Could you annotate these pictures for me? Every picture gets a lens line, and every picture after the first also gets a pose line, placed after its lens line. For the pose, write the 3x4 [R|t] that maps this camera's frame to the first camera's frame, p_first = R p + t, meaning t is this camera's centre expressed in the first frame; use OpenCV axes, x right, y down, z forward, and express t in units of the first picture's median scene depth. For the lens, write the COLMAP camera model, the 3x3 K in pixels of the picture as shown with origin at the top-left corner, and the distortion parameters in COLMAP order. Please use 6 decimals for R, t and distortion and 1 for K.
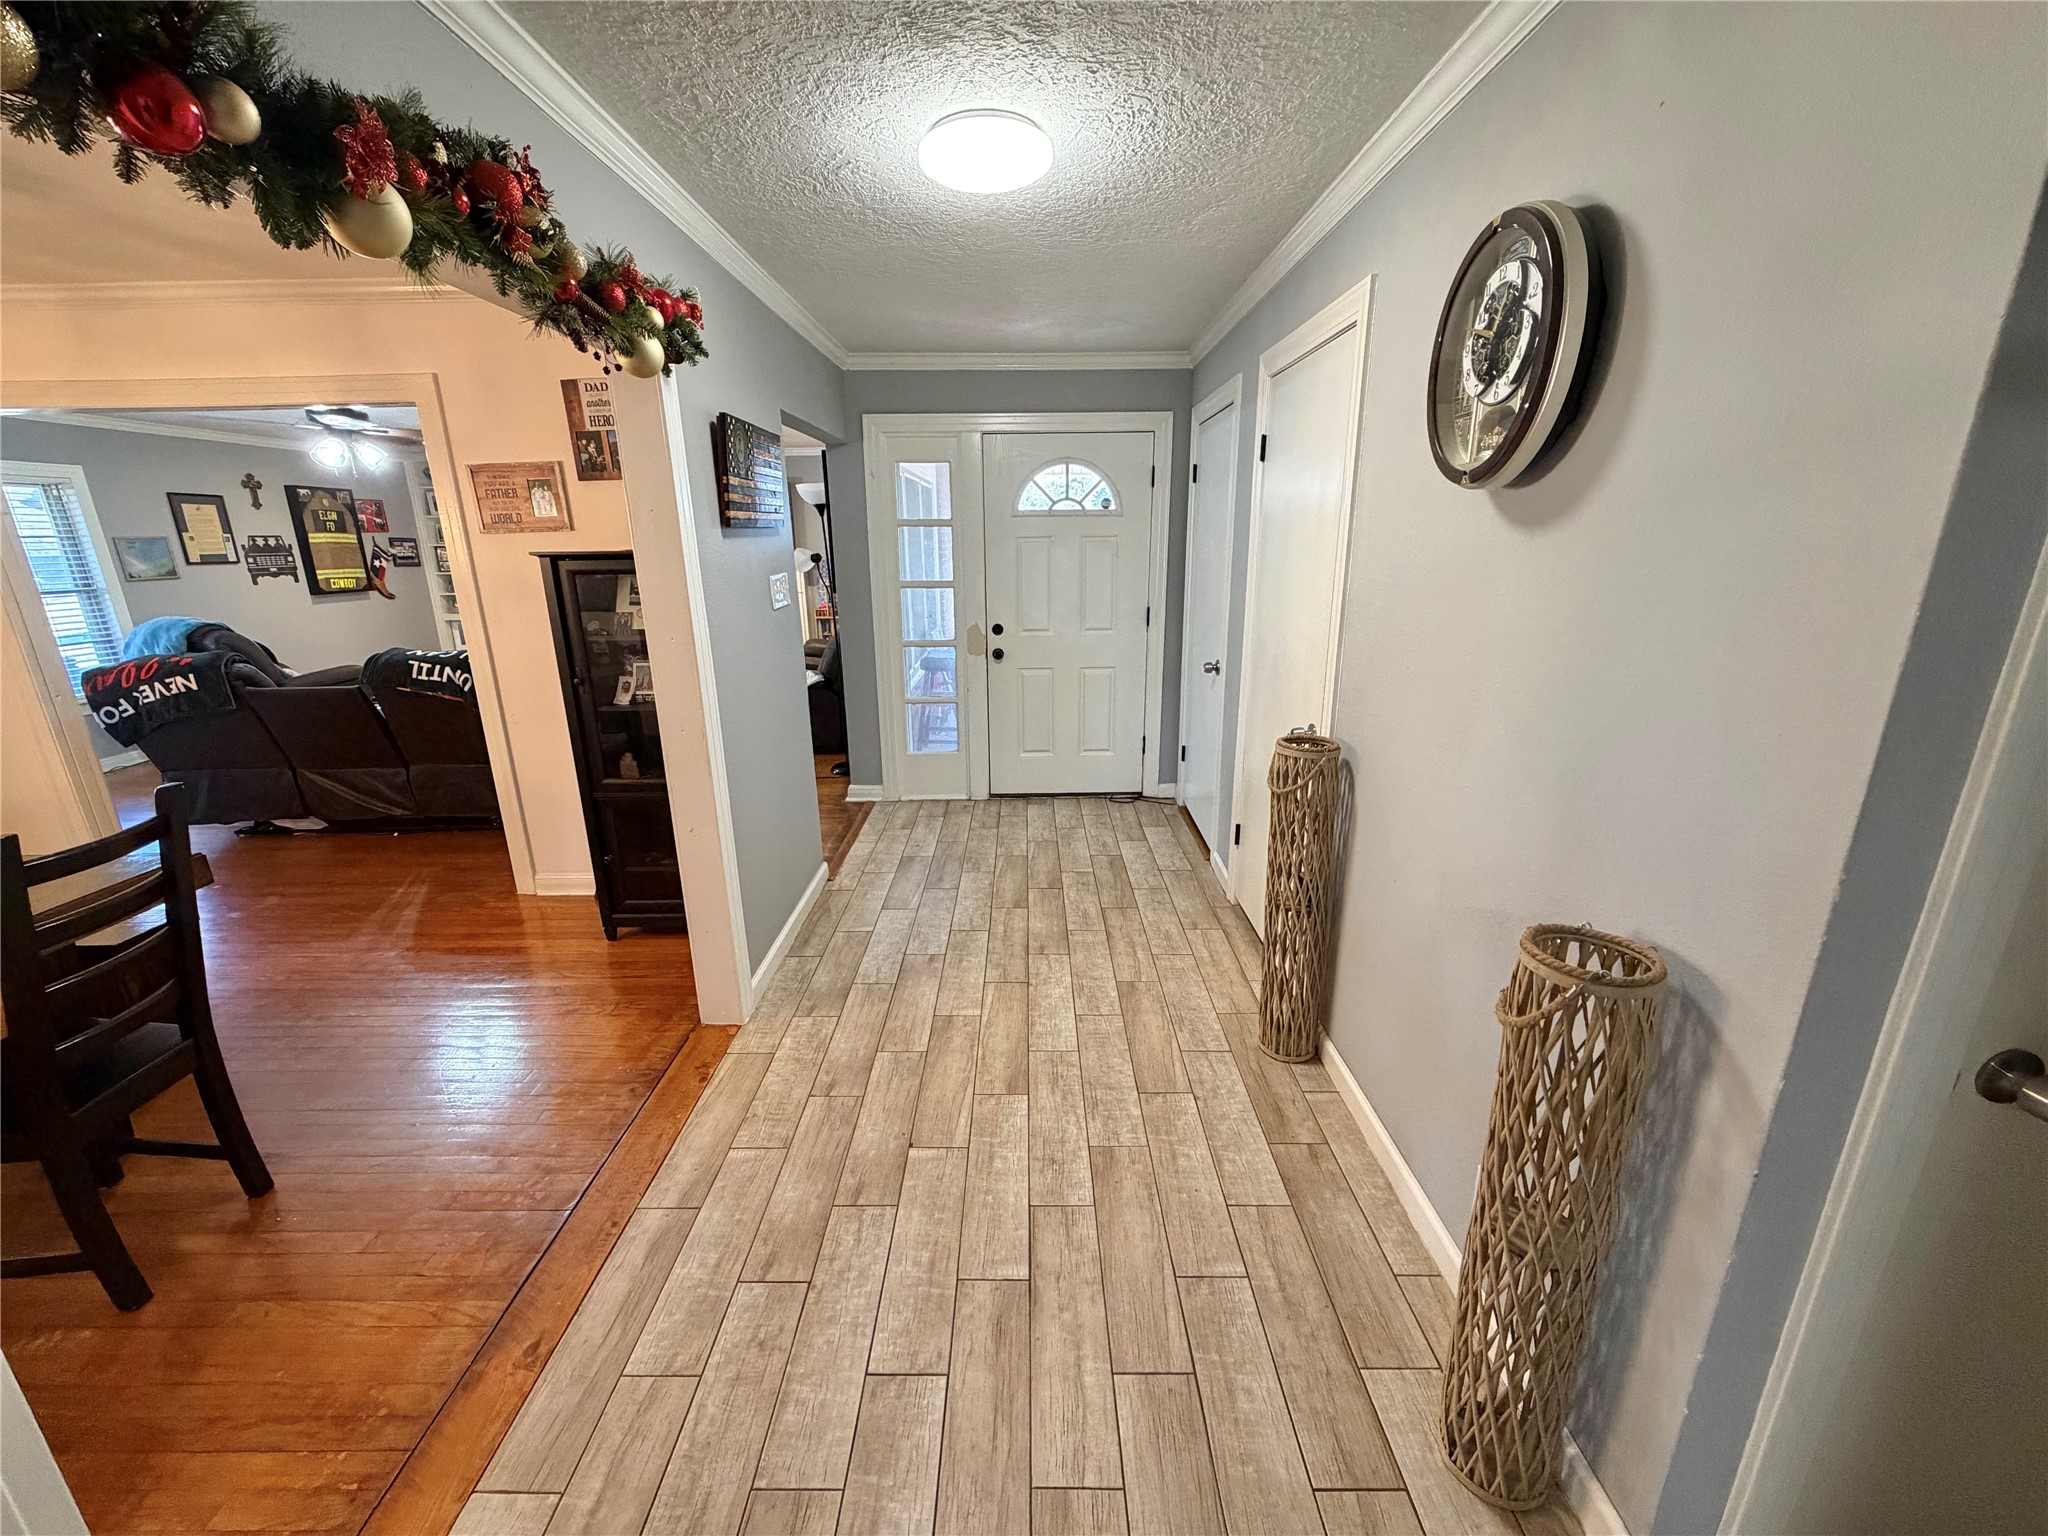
lens RADIAL K [[815.0, 0, 1017.2], [0, 815.0, 771.0], [0, 0, 1]] dist [-0.001620, 0.000503]
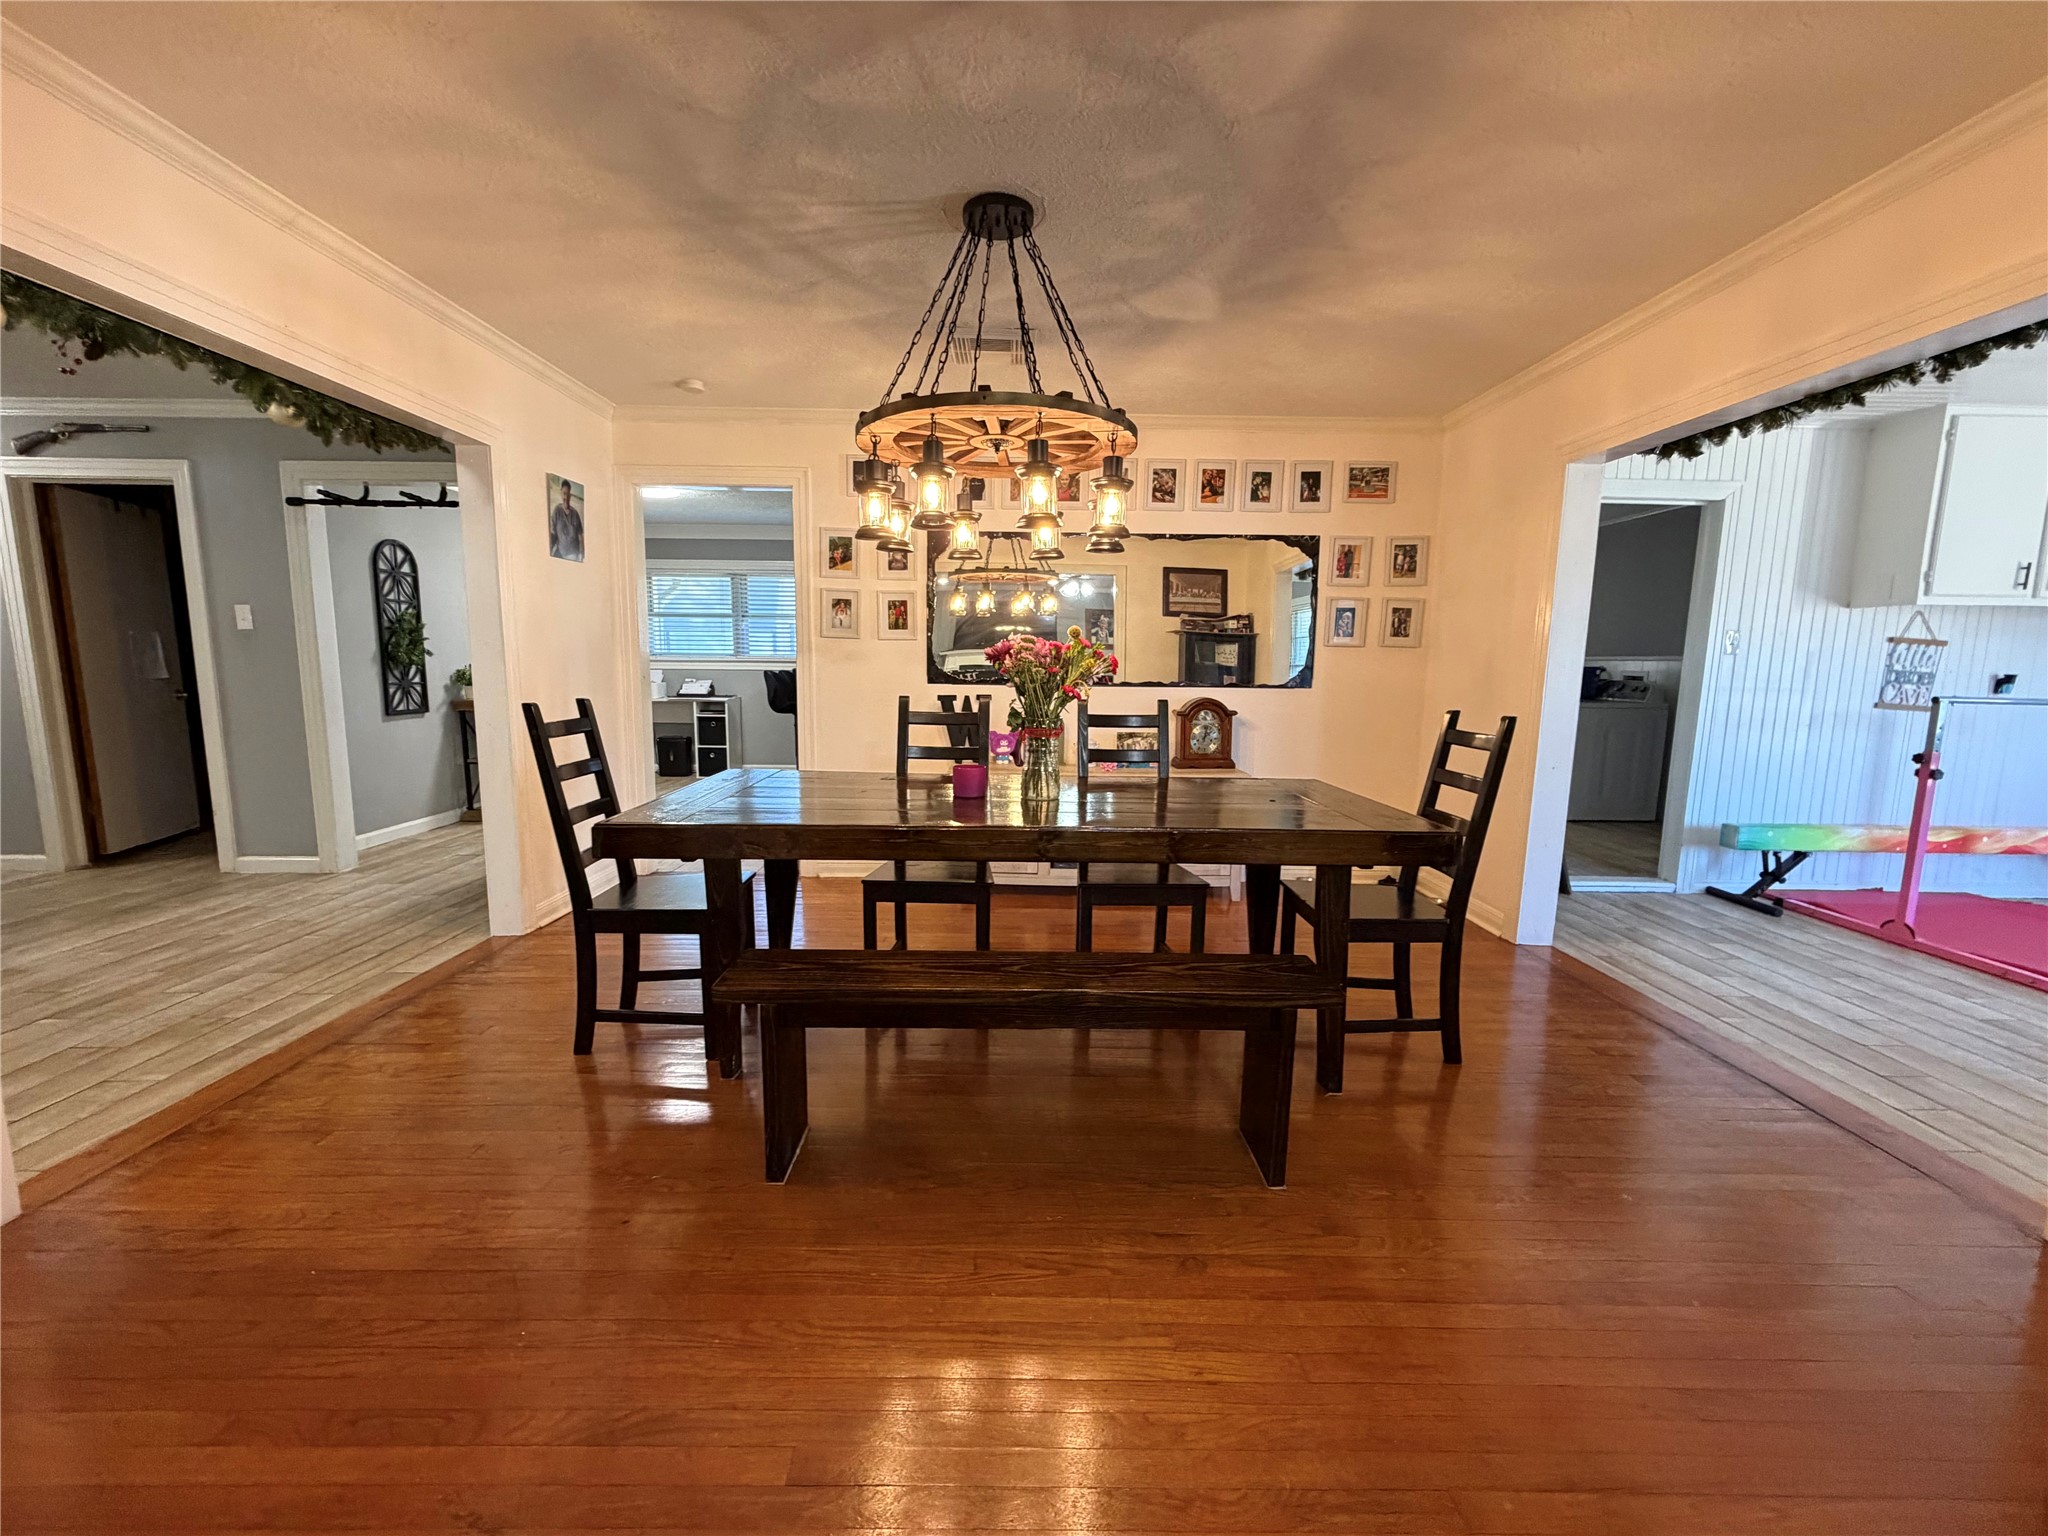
lens RADIAL K [[815.0, 0, 1017.1], [0, 815.0, 769.1], [0, 0, 1]] dist [-0.001620, 0.000503]
pose [[-0.999953, 0.003745, -0.008992, -0.821943], [-0.000206, 0.914799, 0.403908, -0.190674], [0.009738, 0.403891, -0.914755, 1.021652]]
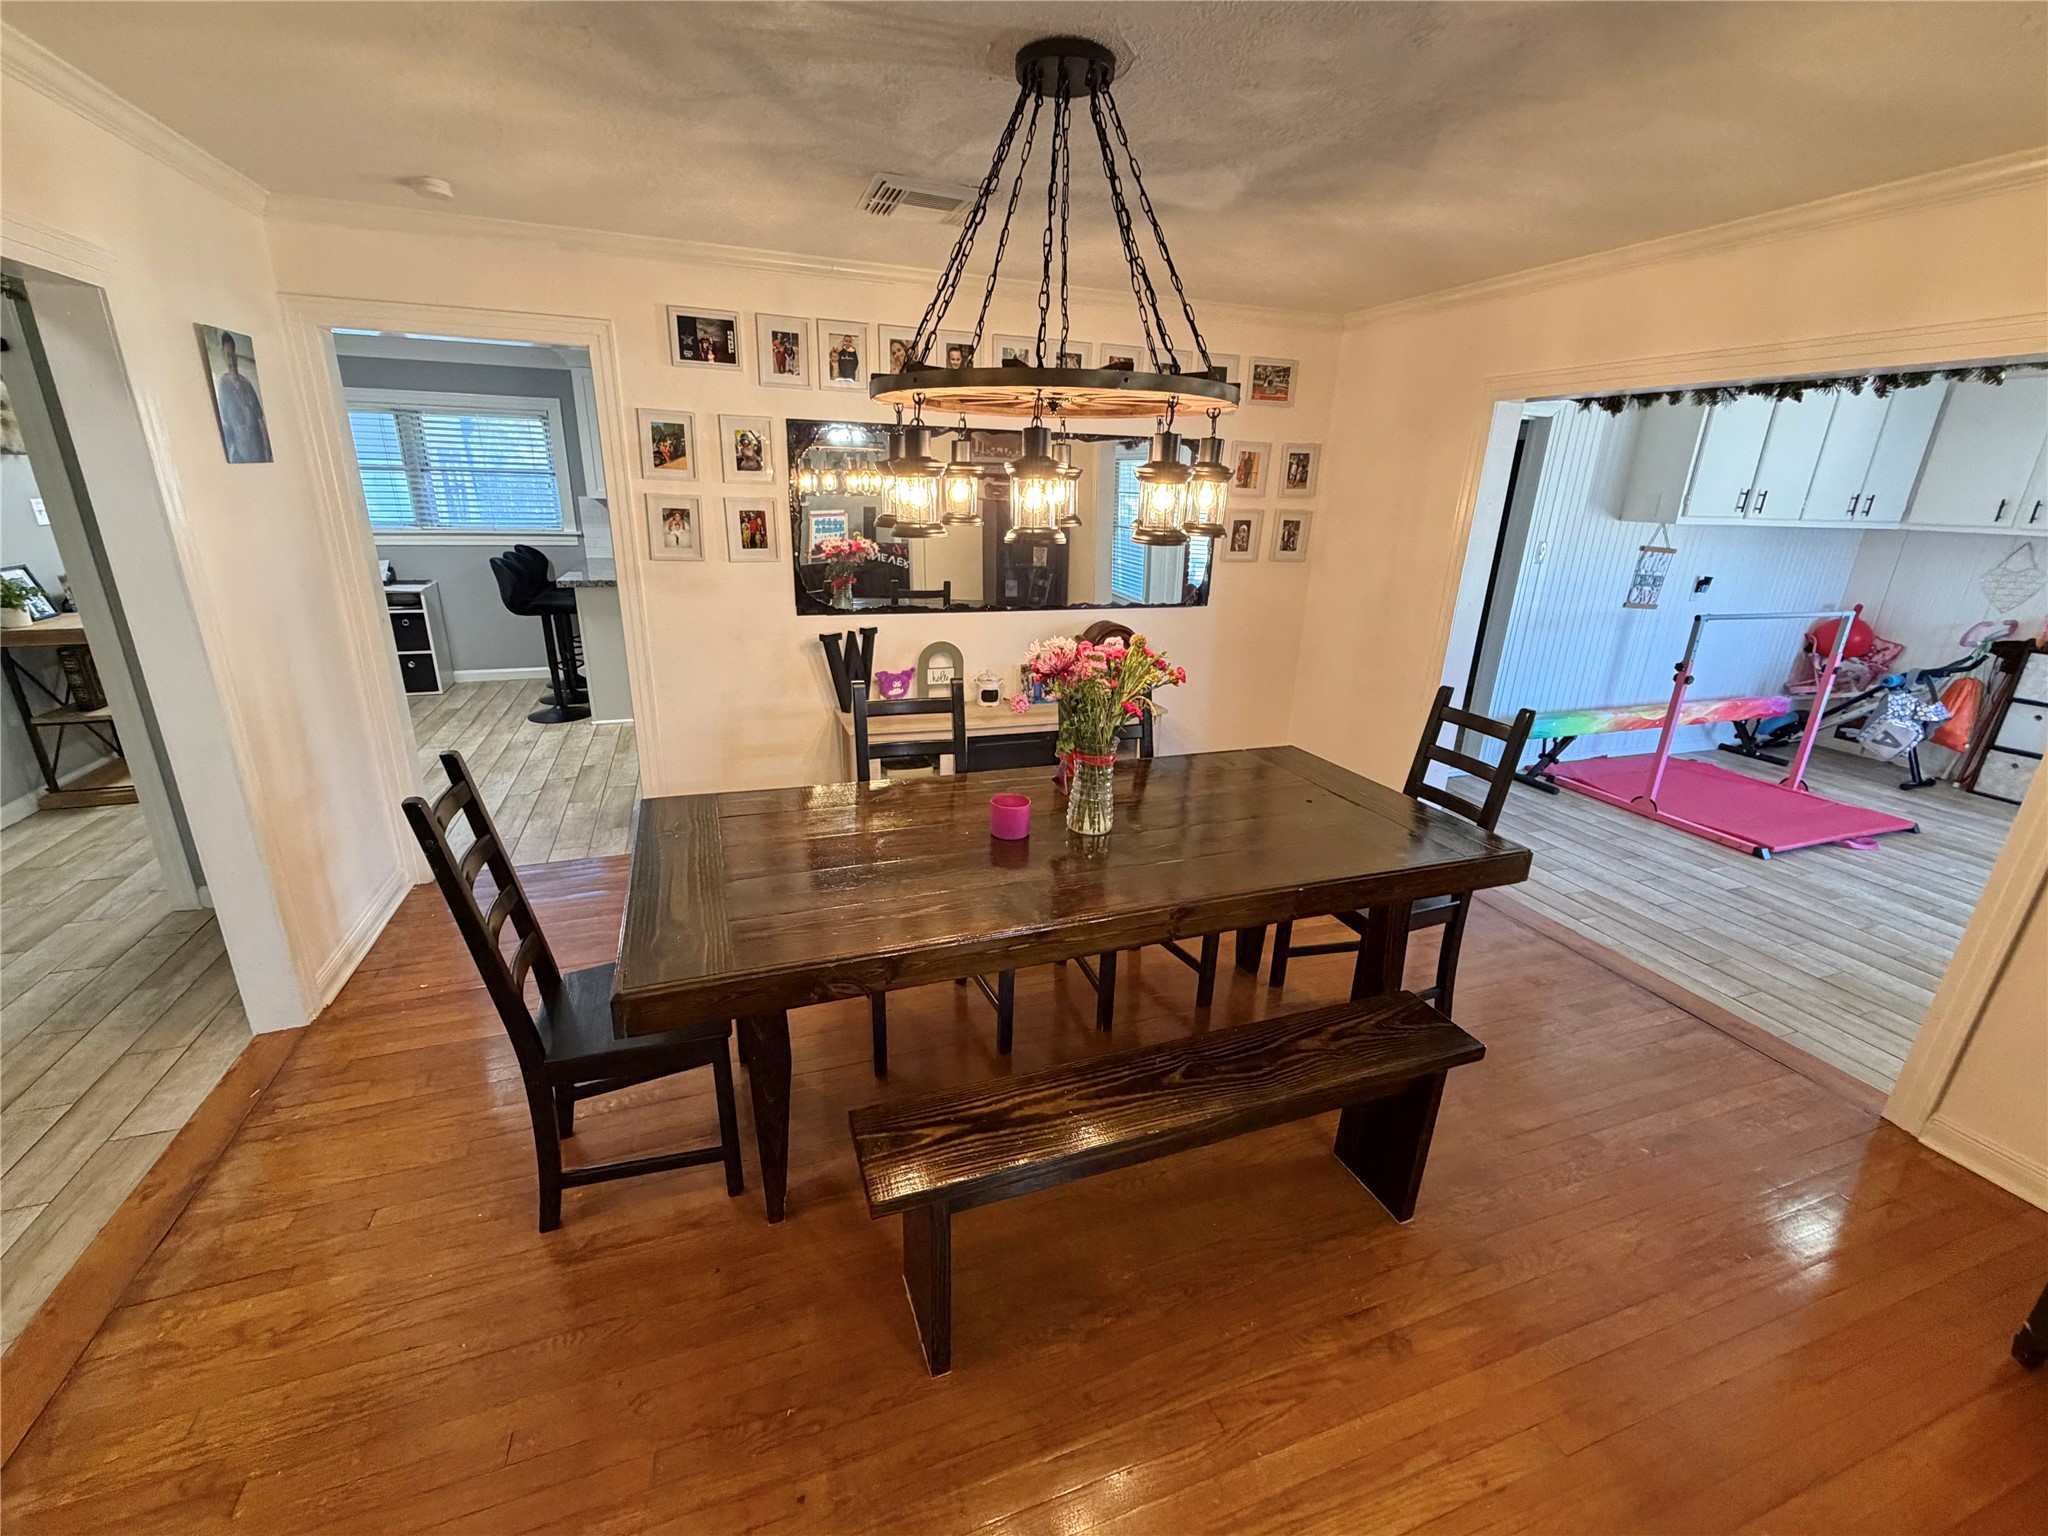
lens RADIAL K [[849.3, 0, 1018.1], [0, 849.3, 770.0], [0, 0, 1]] dist [-0.000011, 0.000051]
pose [[-0.939521, 0.099148, -0.327827, -0.609421], [-0.109359, 0.820230, 0.561484, -0.266220], [0.324564, 0.563376, -0.759780, 0.845785]]
